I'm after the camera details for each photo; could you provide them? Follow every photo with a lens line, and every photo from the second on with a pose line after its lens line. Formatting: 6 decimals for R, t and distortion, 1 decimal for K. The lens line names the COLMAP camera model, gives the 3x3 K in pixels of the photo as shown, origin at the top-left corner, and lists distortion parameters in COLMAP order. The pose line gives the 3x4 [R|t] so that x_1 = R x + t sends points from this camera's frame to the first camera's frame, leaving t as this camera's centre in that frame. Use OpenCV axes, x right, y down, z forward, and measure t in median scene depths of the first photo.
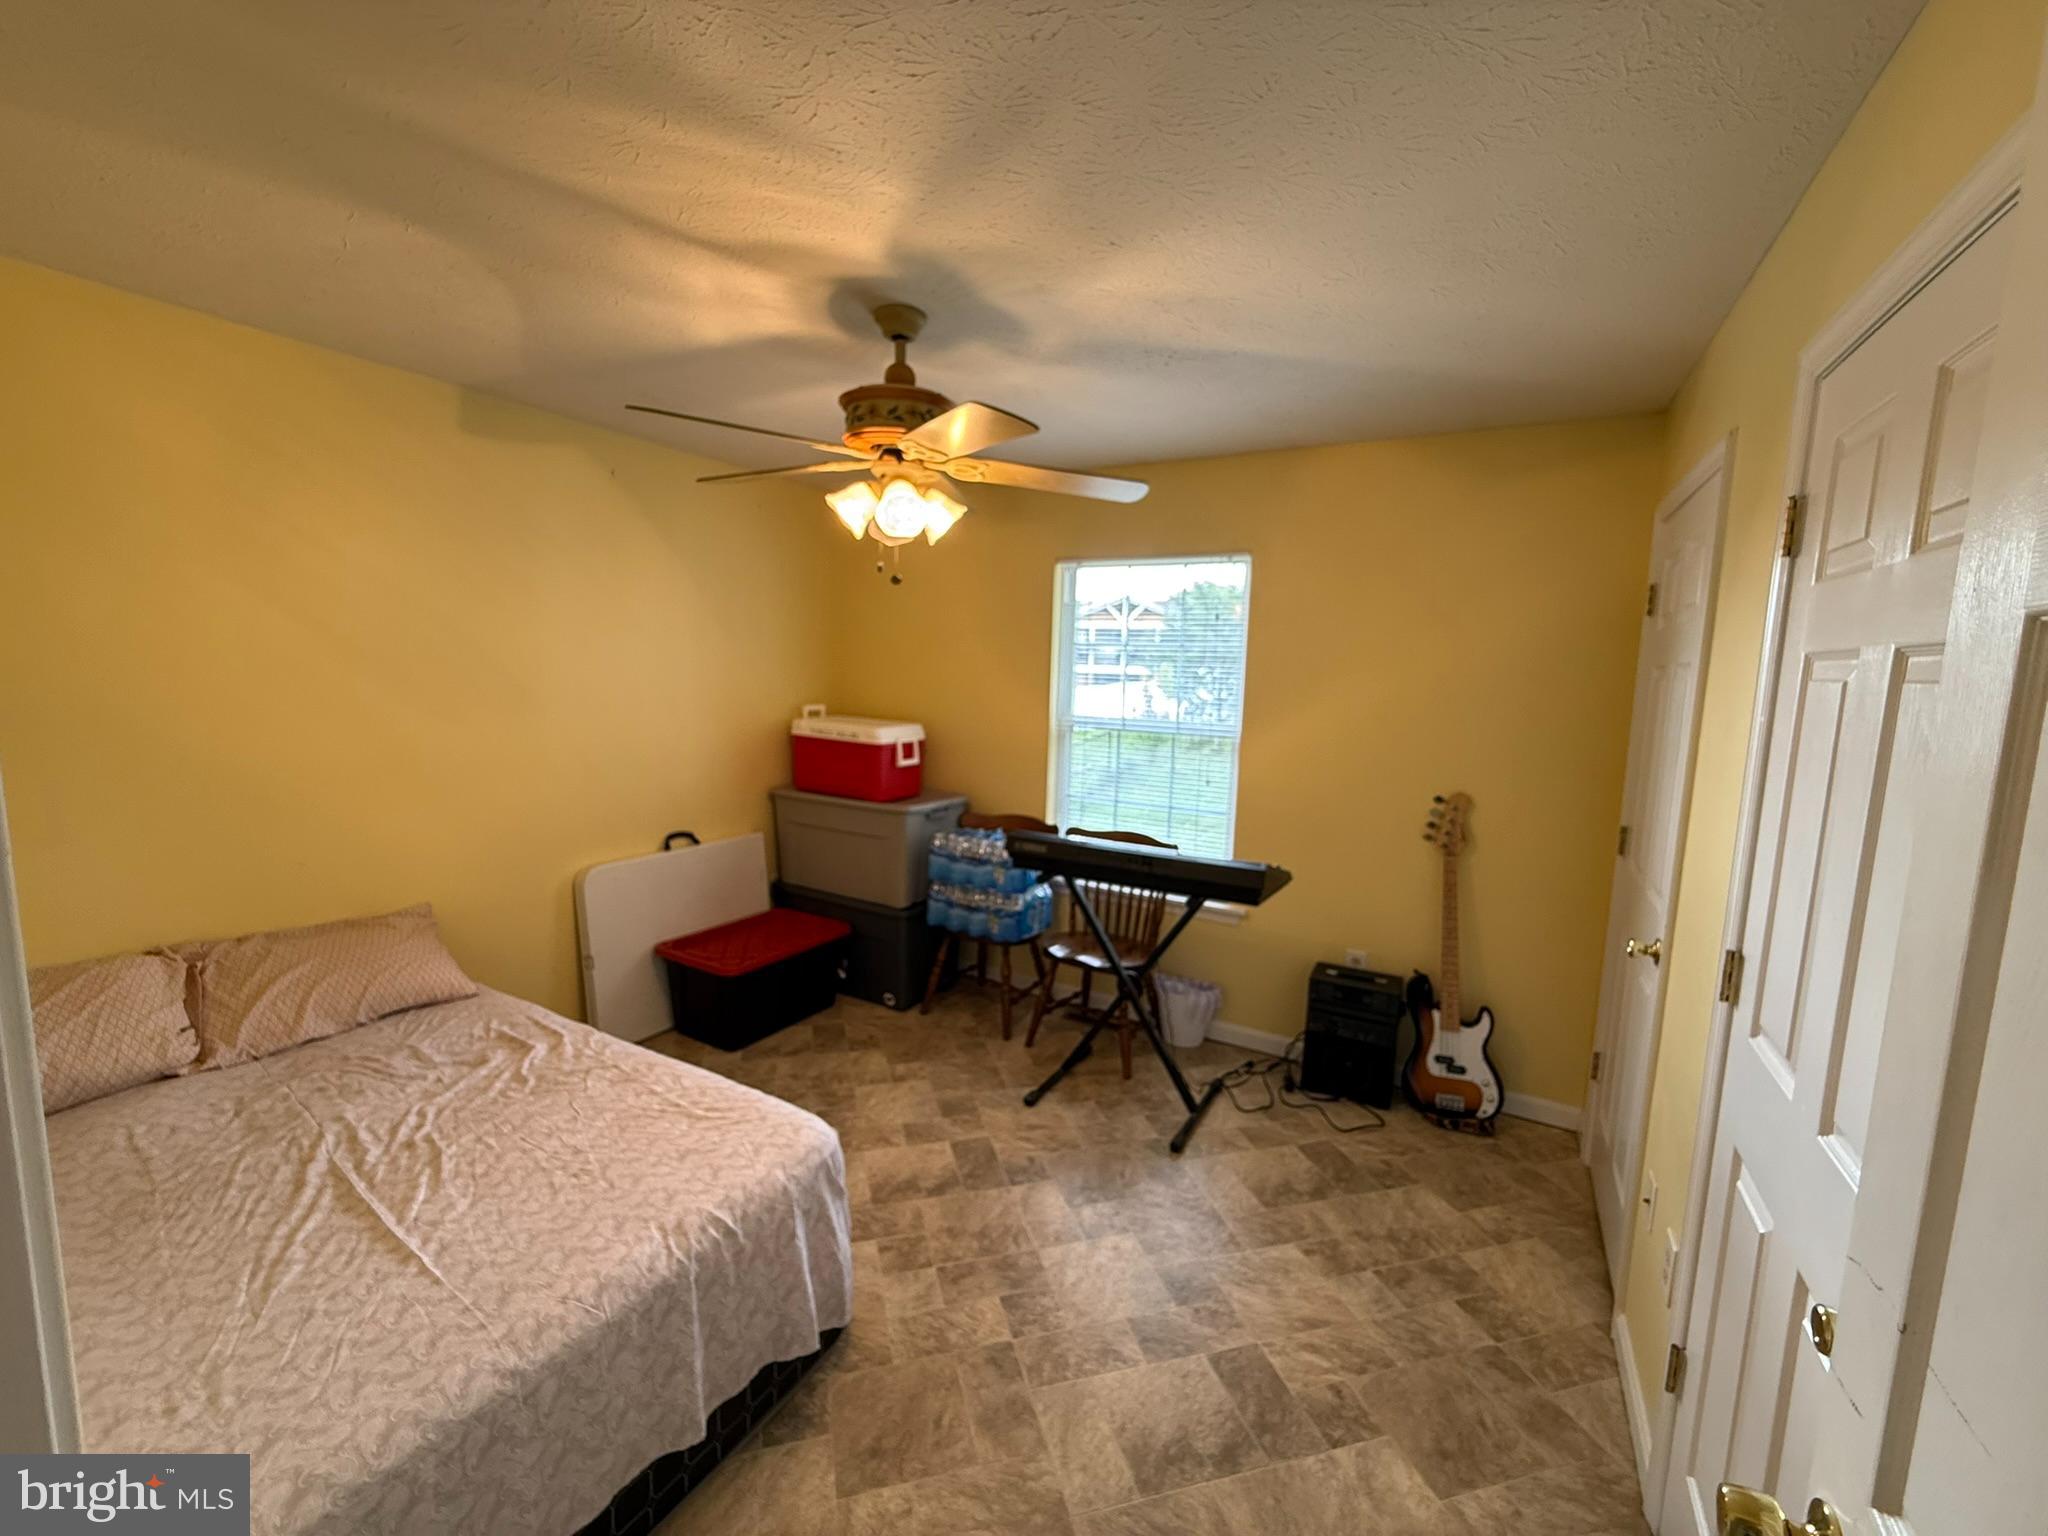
lens RADIAL K [[821.6, 0, 1022.8], [0, 821.6, 768.0], [0, 0, 1]] dist [-0.000996, -0.000119]
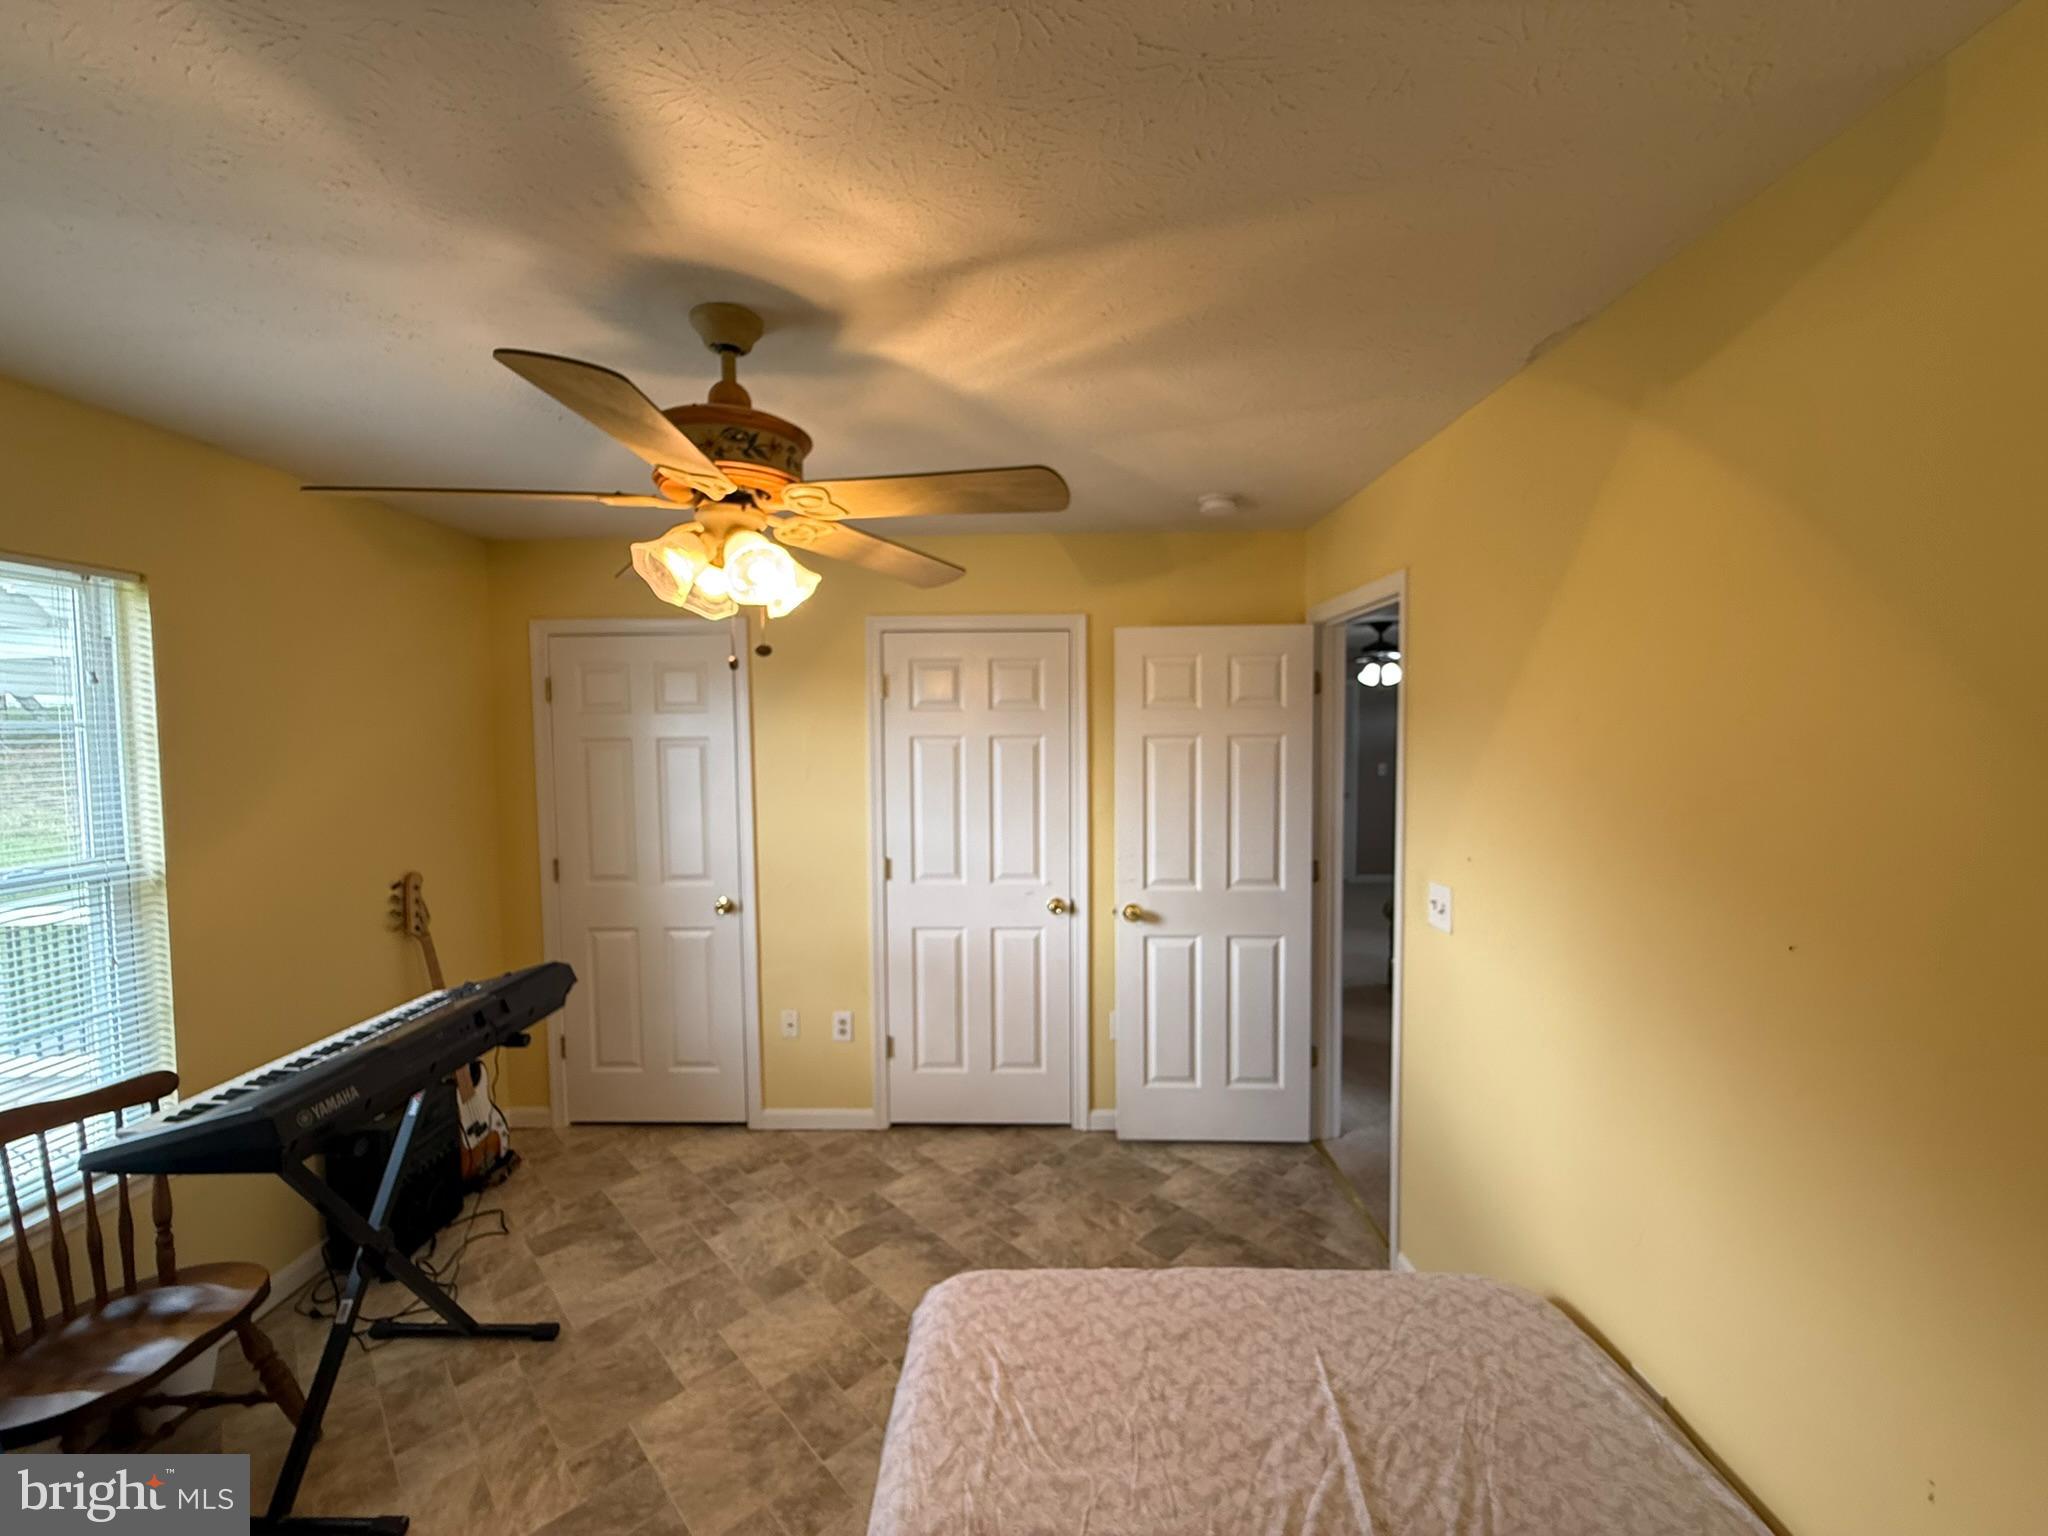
lens RADIAL K [[821.6, 0, 1019.3], [0, 821.6, 767.7], [0, 0, 1]] dist [-0.000996, -0.000119]
pose [[-0.473750, -0.068740, 0.877972, -0.885079], [0.103126, 0.985760, 0.132826, -0.197936], [-0.874600, 0.153468, -0.459915, 1.074020]]
